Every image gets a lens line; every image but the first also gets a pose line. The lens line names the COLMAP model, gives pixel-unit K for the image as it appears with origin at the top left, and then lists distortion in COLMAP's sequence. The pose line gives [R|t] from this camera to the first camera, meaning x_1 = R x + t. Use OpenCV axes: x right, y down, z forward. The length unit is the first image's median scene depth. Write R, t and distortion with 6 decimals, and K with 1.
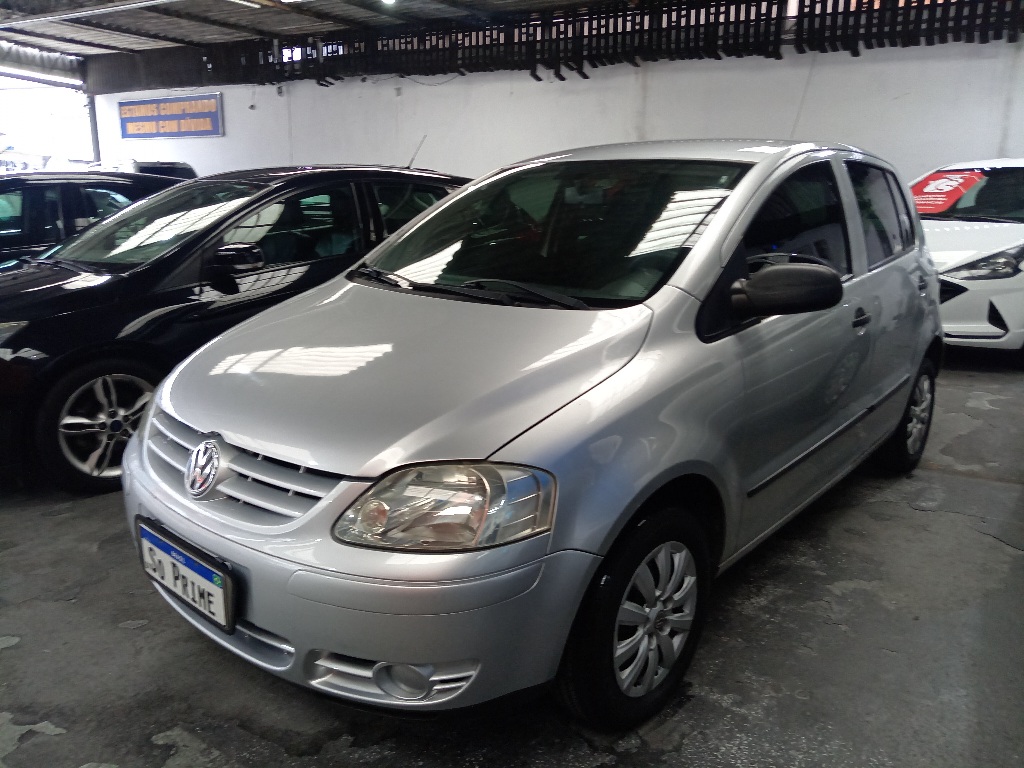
lens RADIAL K [[789.0, 0, 511.6], [0, 789.0, 367.7], [0, 0, 1]] dist [-0.005739, 0.000308]
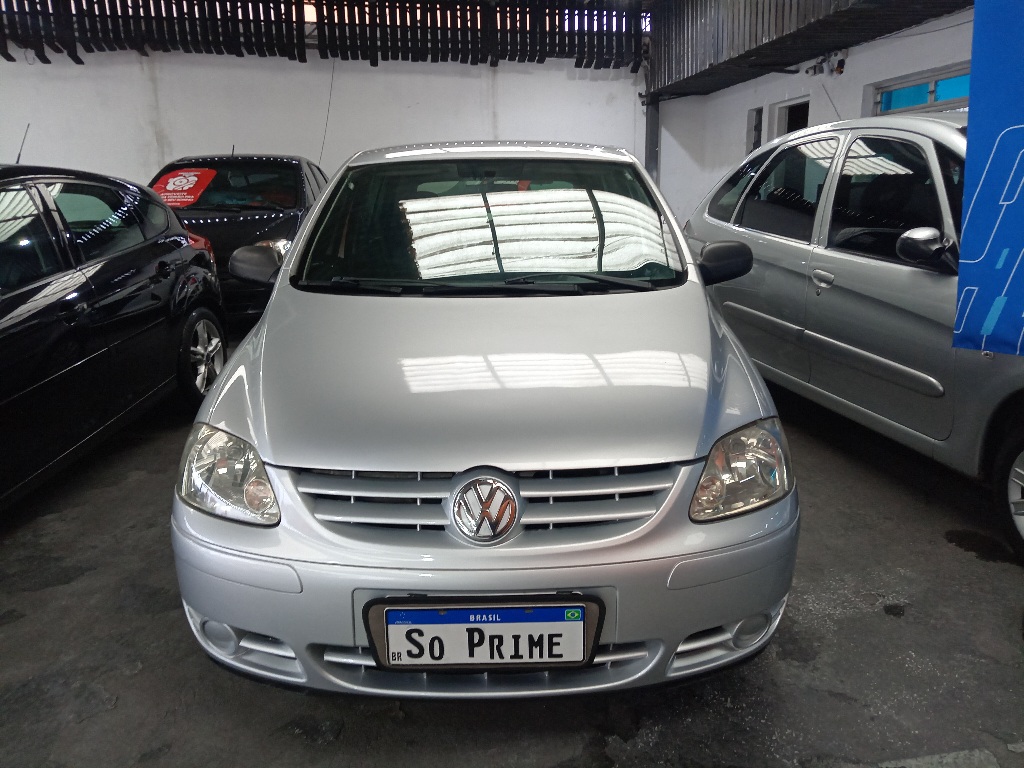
lens RADIAL K [[754.0, 0, 512.0], [0, 754.0, 384.0], [0, 0, 1]] dist [0.001157, 0.003992]
pose [[0.761735, -0.172472, 0.624510, -0.153275], [0.154905, 0.984442, 0.082932, -0.011152], [-0.629097, 0.033568, 0.776601, 0.063136]]
